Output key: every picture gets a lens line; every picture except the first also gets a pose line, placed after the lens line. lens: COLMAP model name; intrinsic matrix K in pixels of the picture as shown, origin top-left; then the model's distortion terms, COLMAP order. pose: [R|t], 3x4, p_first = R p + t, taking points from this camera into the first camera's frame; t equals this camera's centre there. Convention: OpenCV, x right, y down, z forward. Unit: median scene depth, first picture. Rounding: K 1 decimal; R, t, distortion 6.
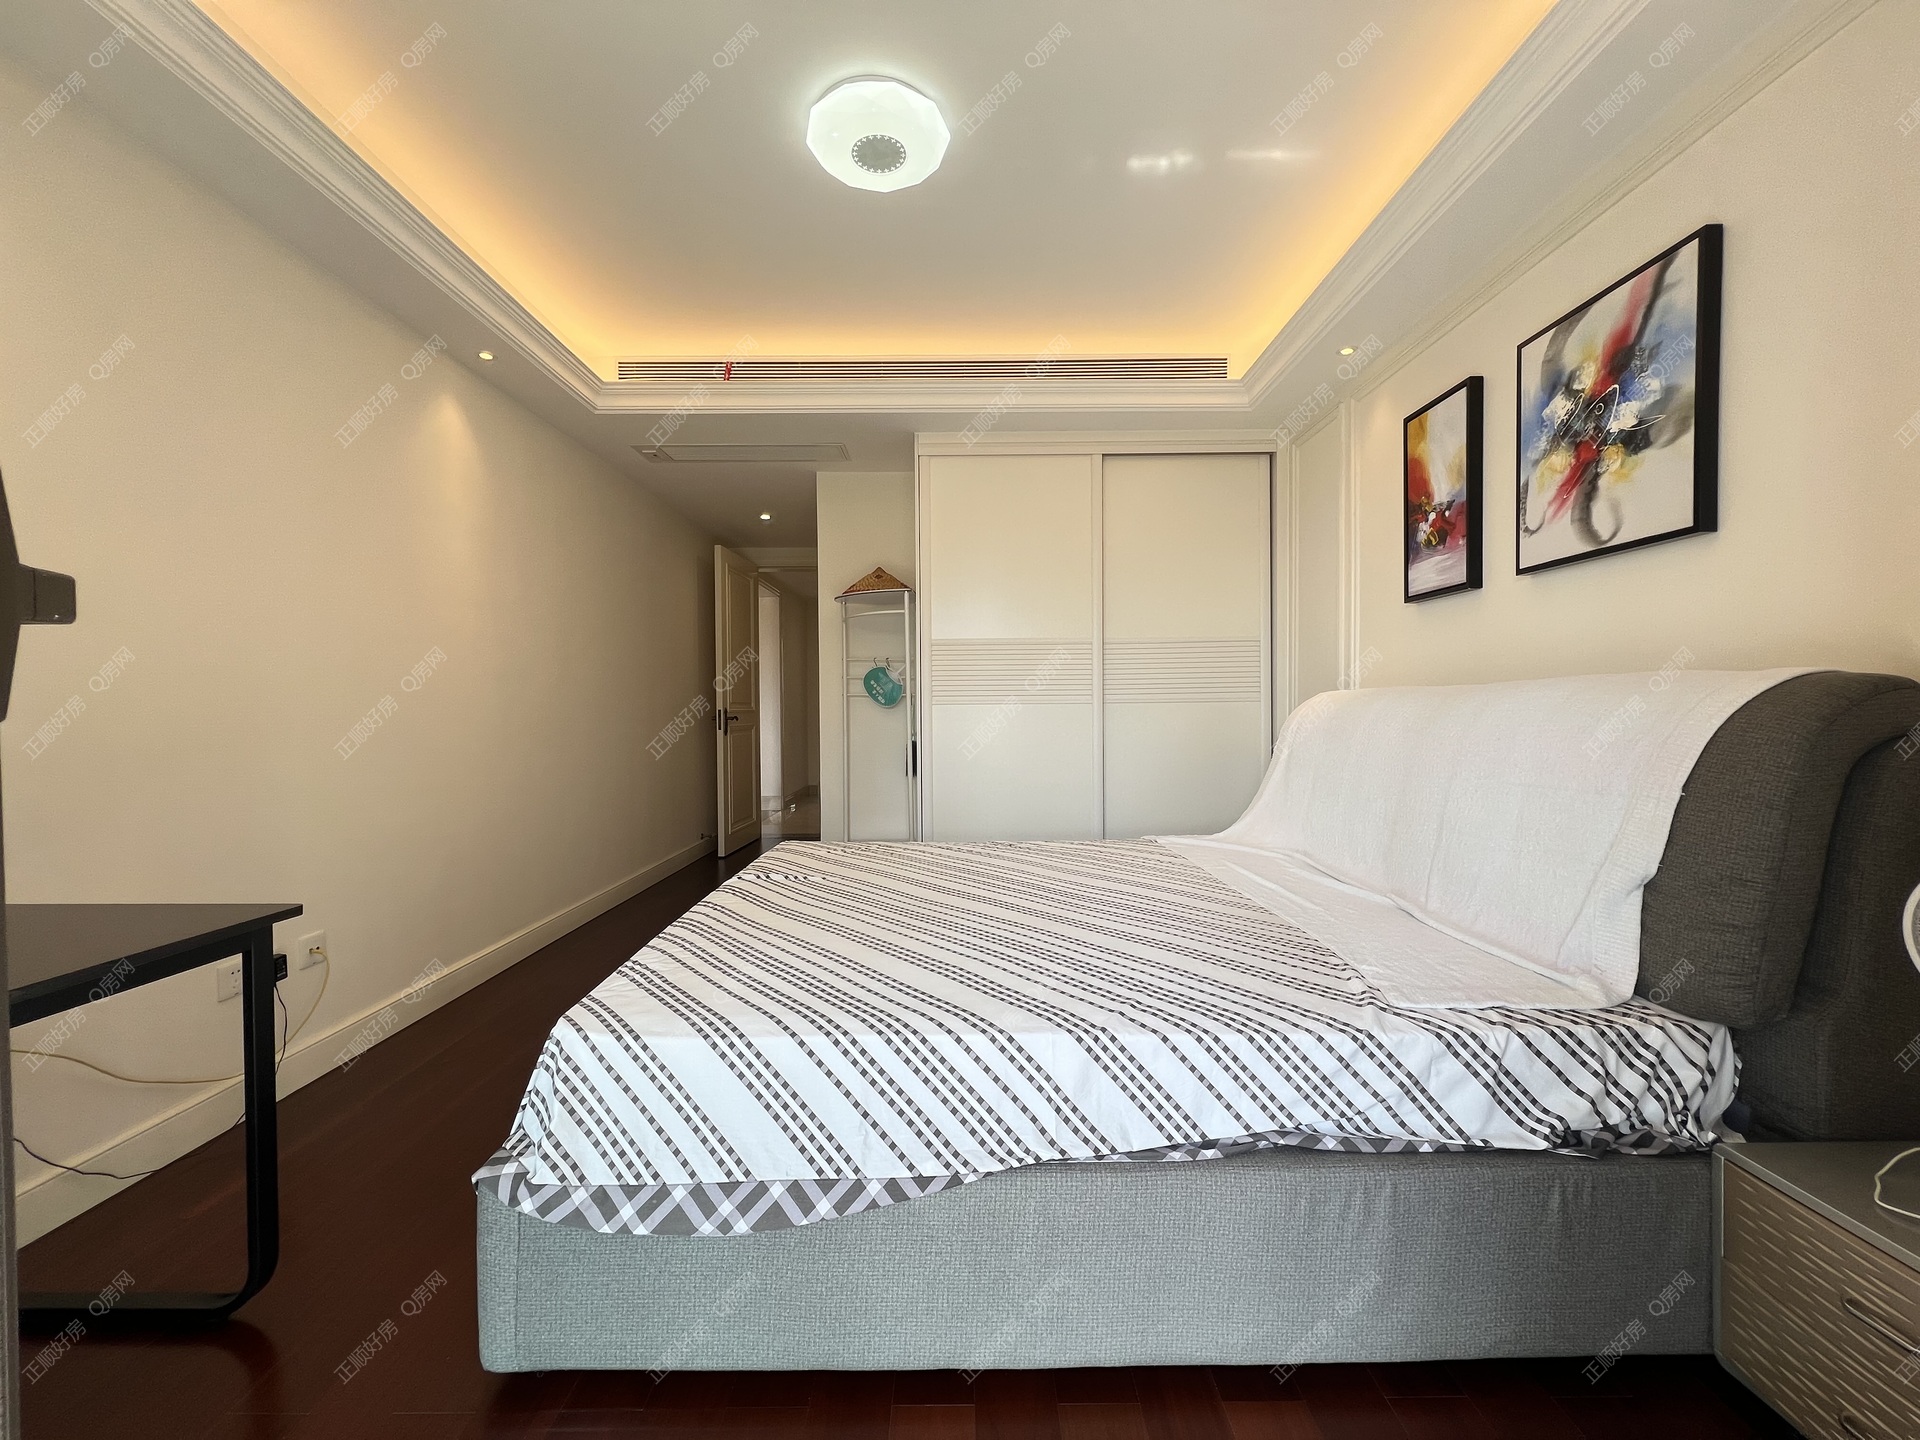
lens RADIAL K [[765.6, 0, 957.6], [0, 765.6, 716.8], [0, 0, 1]] dist [-0.002054, -0.000045]
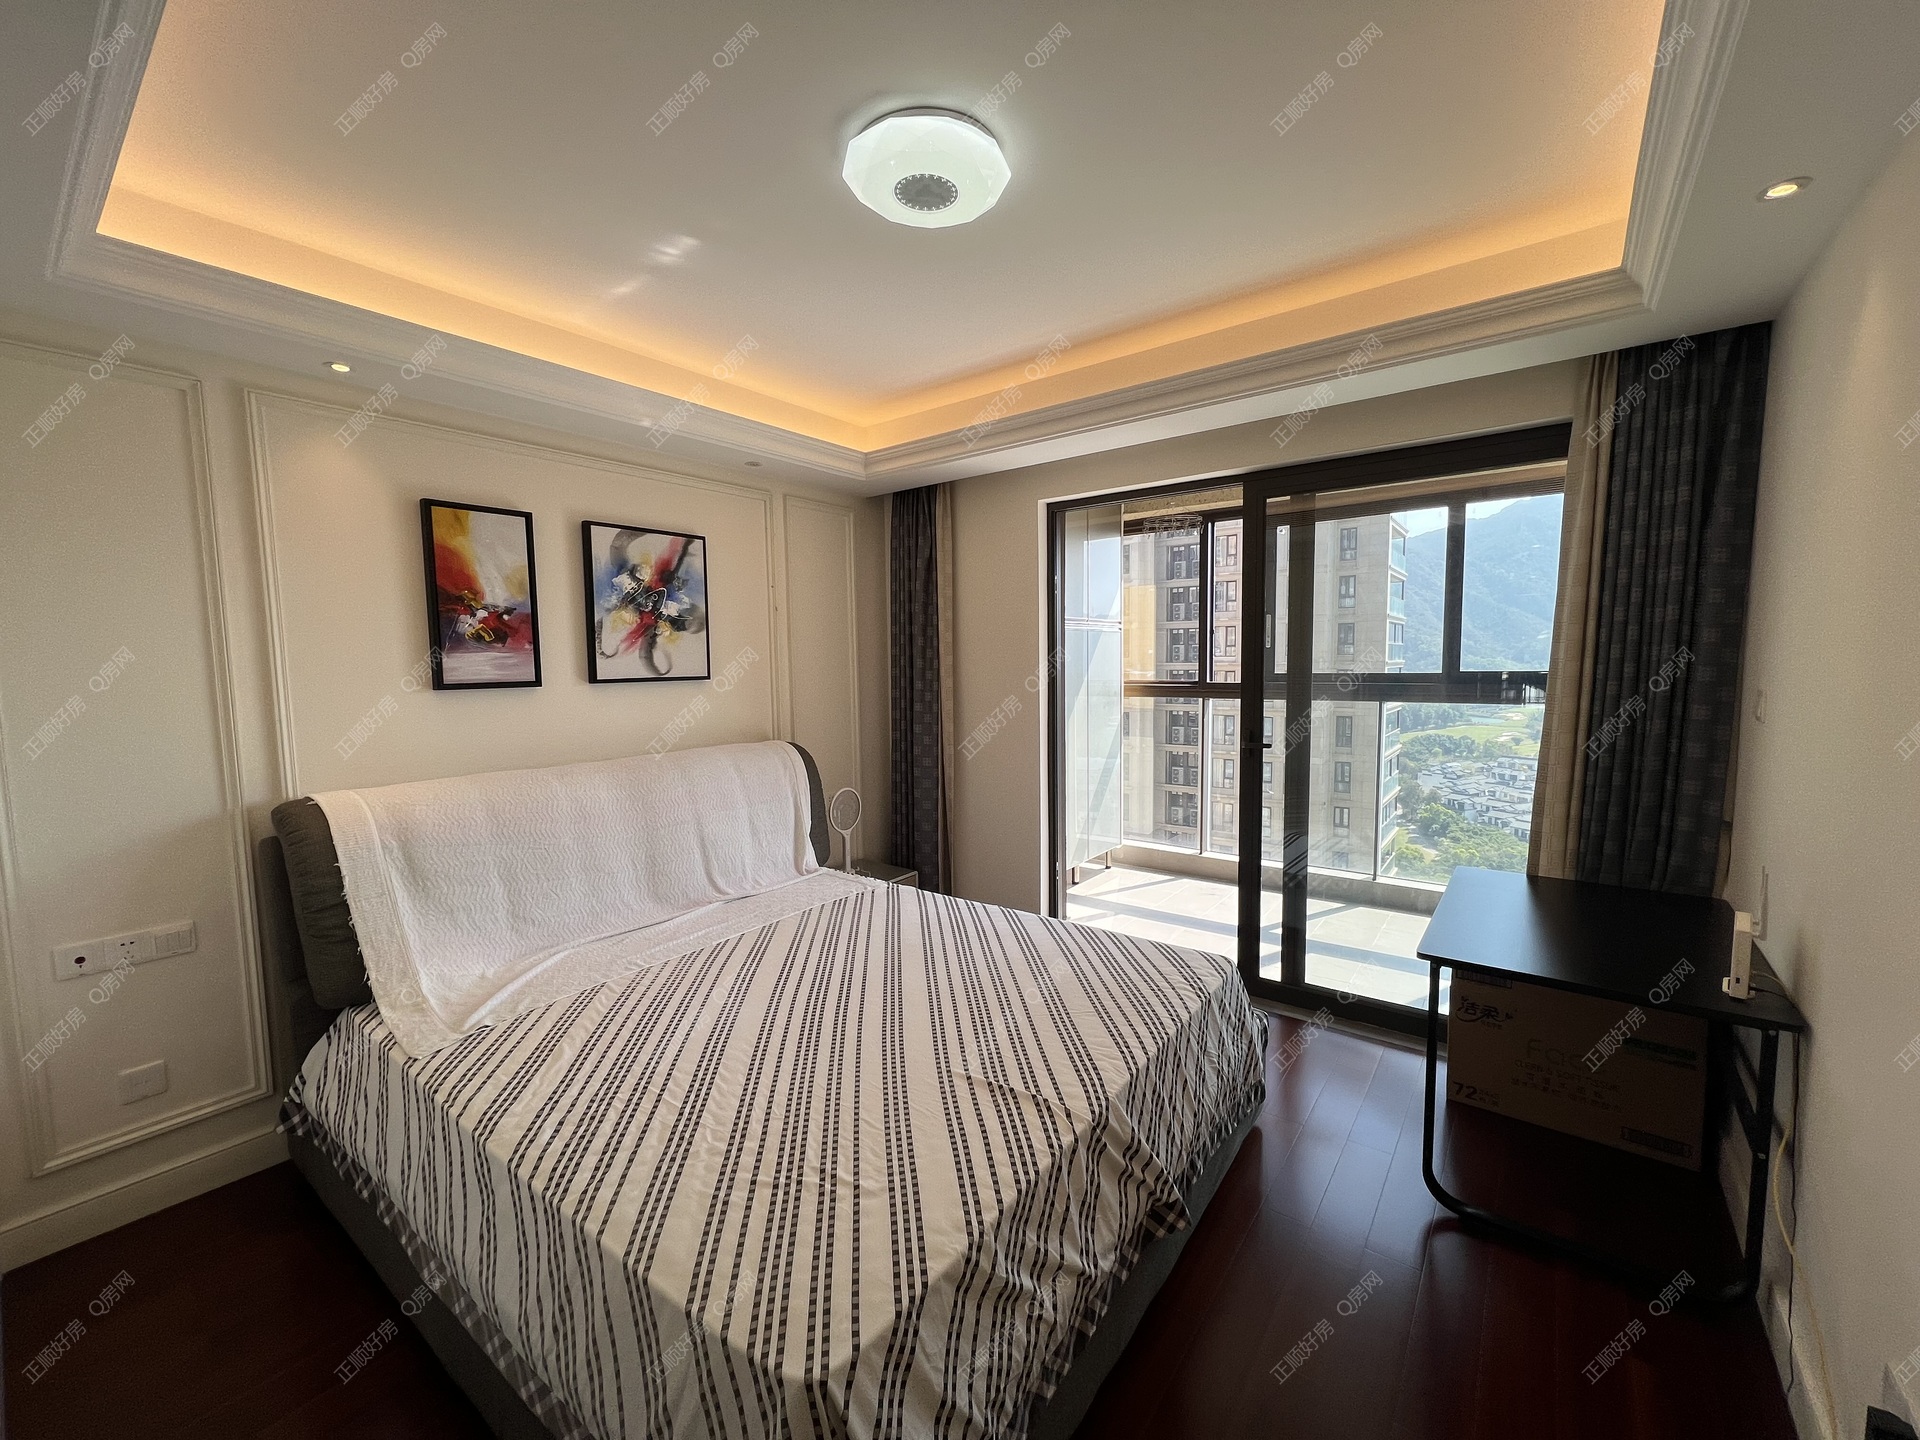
lens RADIAL K [[765.6, 0, 953.3], [0, 765.6, 727.3], [0, 0, 1]] dist [-0.002054, -0.000045]
pose [[-0.792978, -0.038076, 0.608059, -0.728860], [0.026603, 0.994929, 0.096995, -0.243000], [-0.608669, 0.093091, -0.787944, 1.872444]]
